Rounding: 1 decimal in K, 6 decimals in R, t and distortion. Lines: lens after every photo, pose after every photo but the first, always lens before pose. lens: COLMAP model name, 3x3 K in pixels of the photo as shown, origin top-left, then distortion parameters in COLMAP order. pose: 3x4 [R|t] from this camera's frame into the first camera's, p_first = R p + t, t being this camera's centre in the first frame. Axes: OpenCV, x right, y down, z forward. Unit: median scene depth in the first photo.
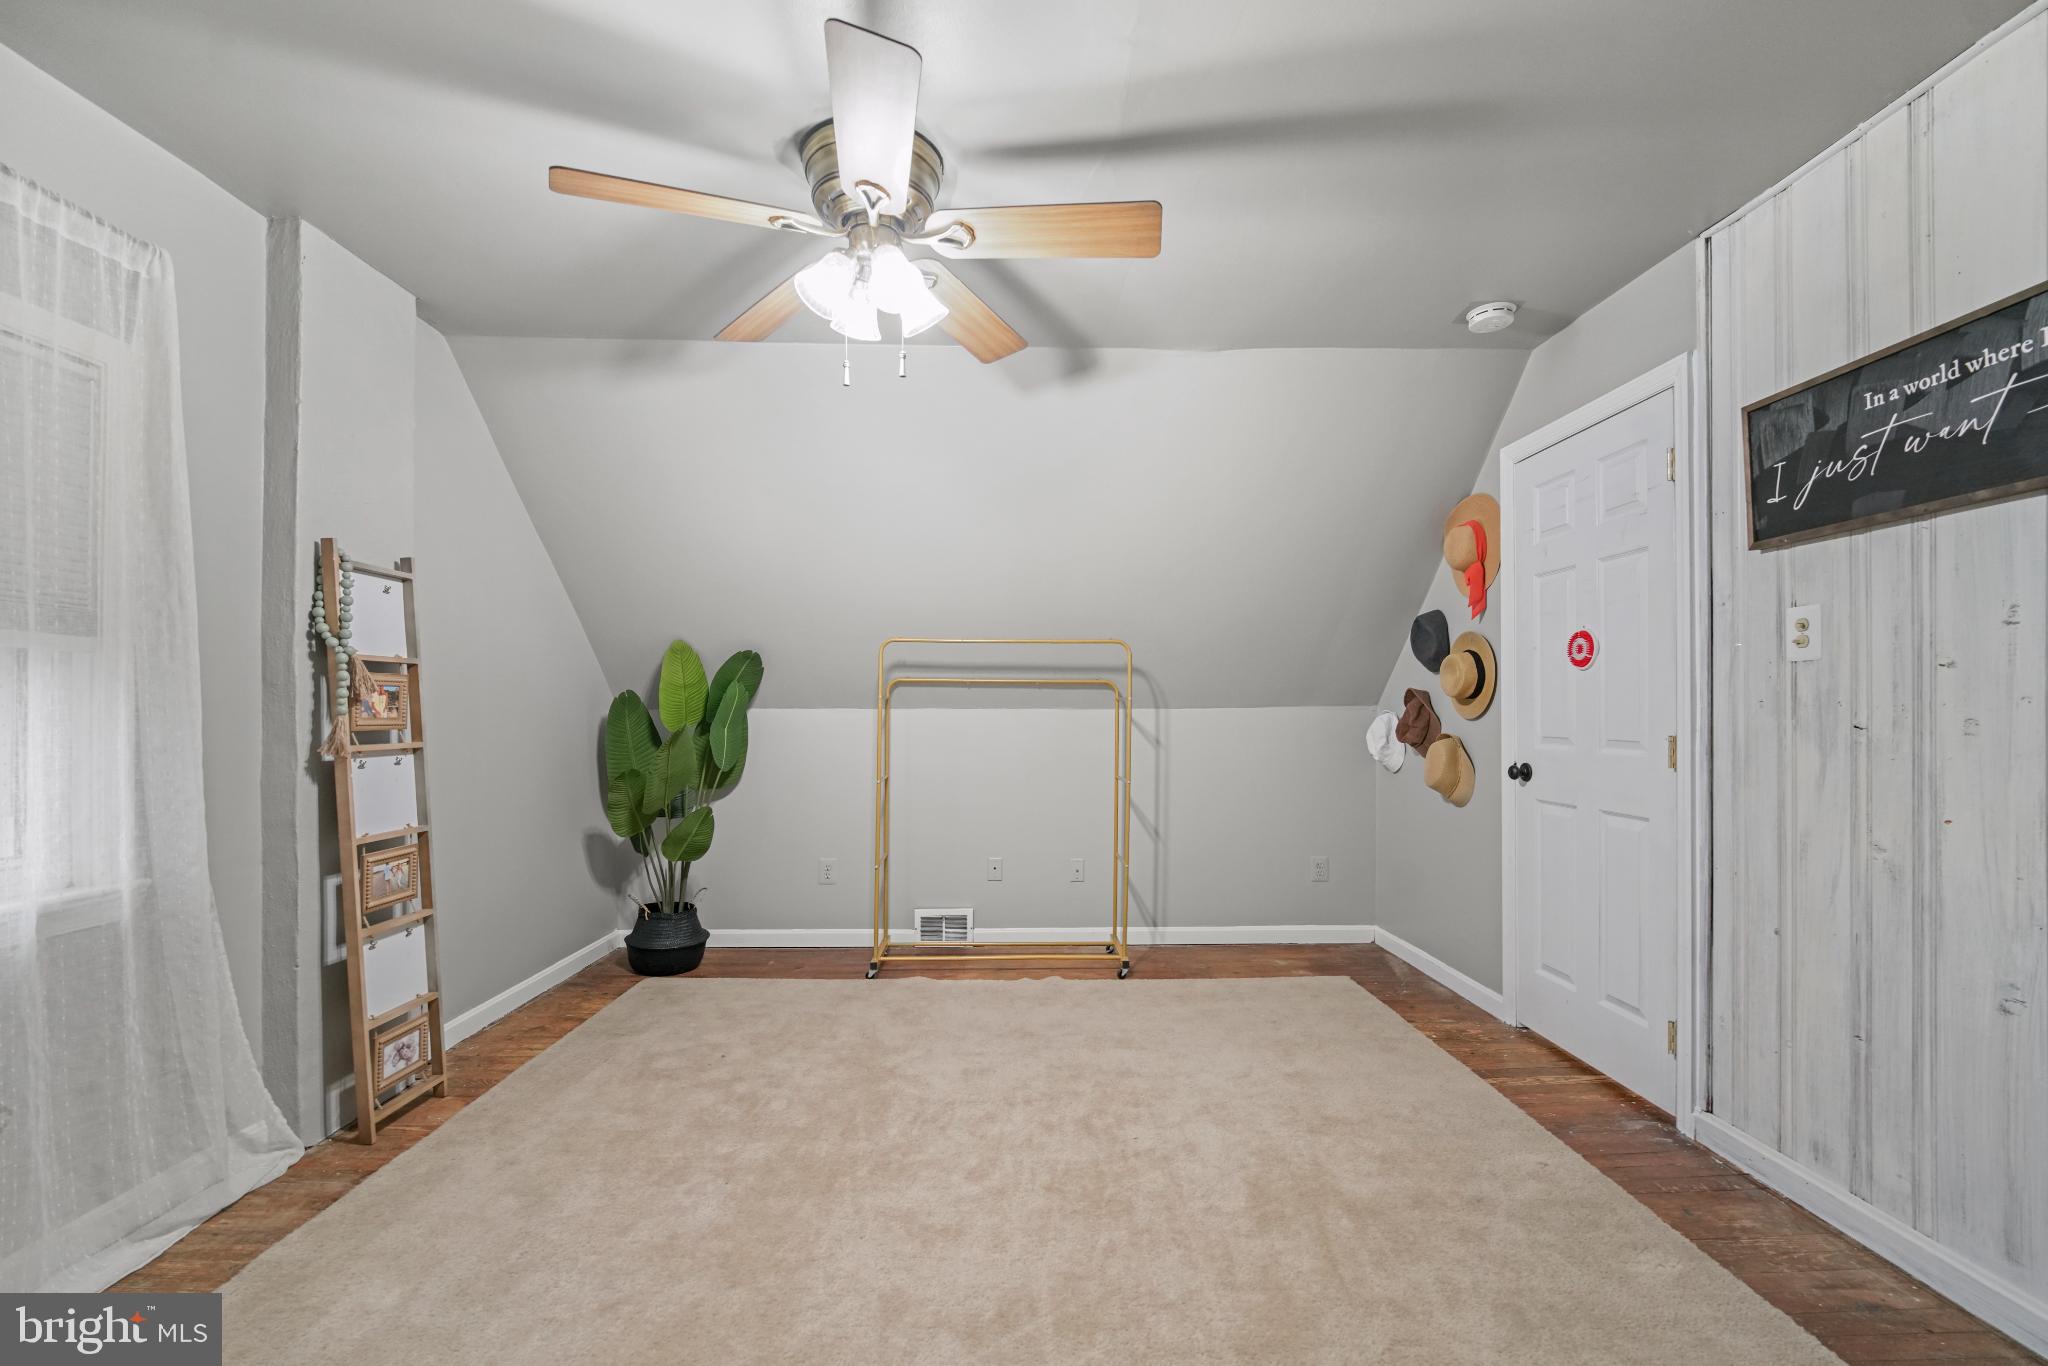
lens RADIAL K [[851.1, 0, 1023.5], [0, 851.1, 678.3], [0, 0, 1]] dist [0.032512, -0.027436]
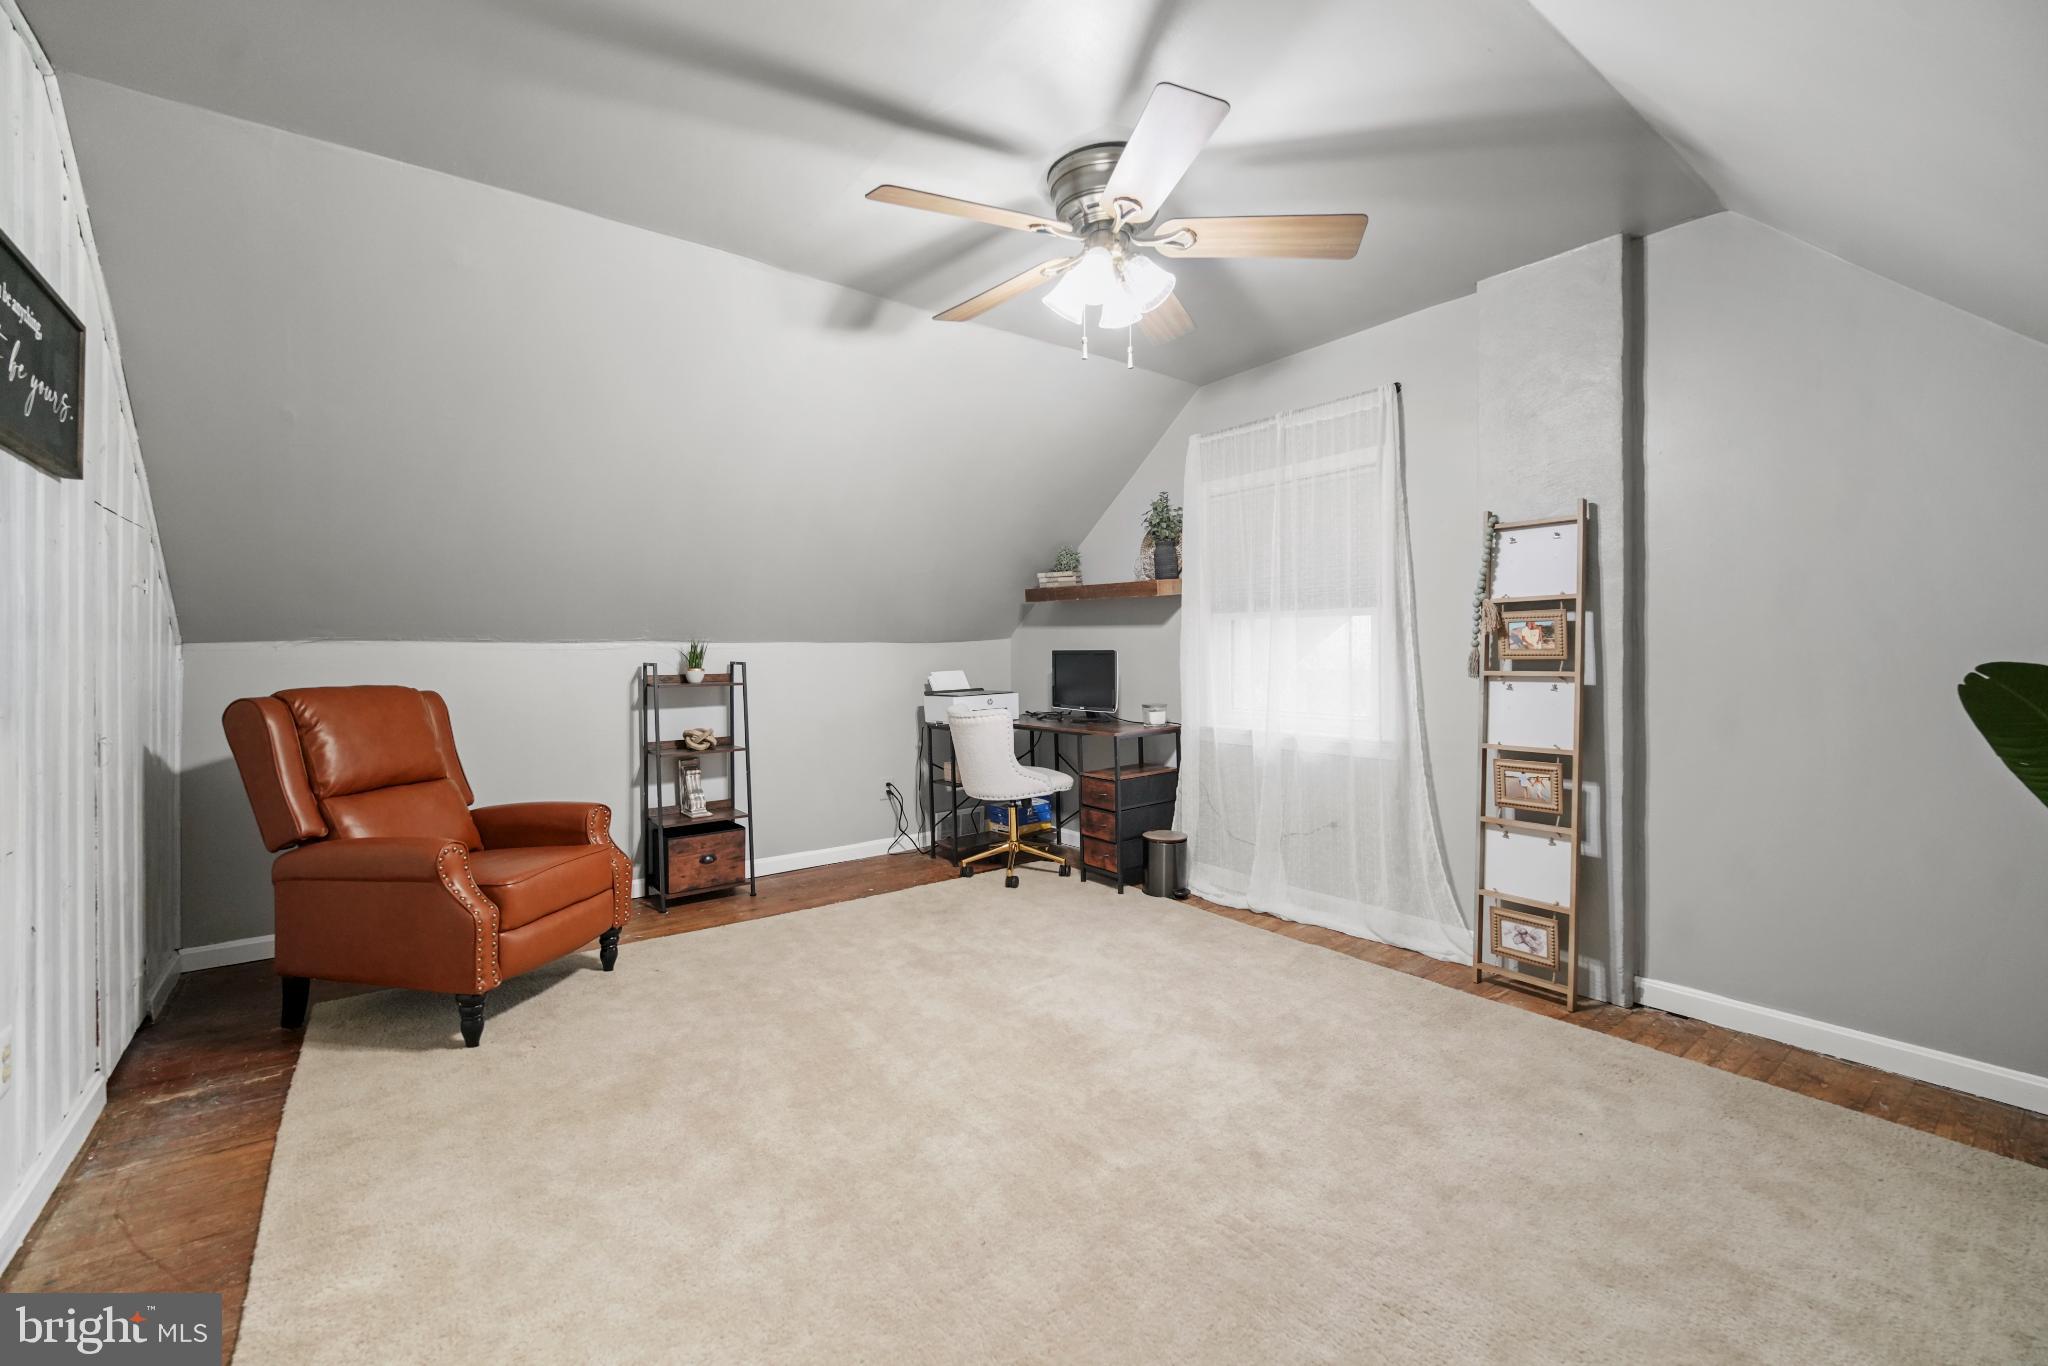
lens RADIAL K [[851.1, 0, 1023.5], [0, 851.1, 678.3], [0, 0, 1]] dist [0.032512, -0.027436]
pose [[-0.799442, 0.010396, -0.600653, 0.506938], [0.017106, 0.999839, -0.005461, 0.080756], [0.600500, -0.014641, -0.799491, 1.519951]]
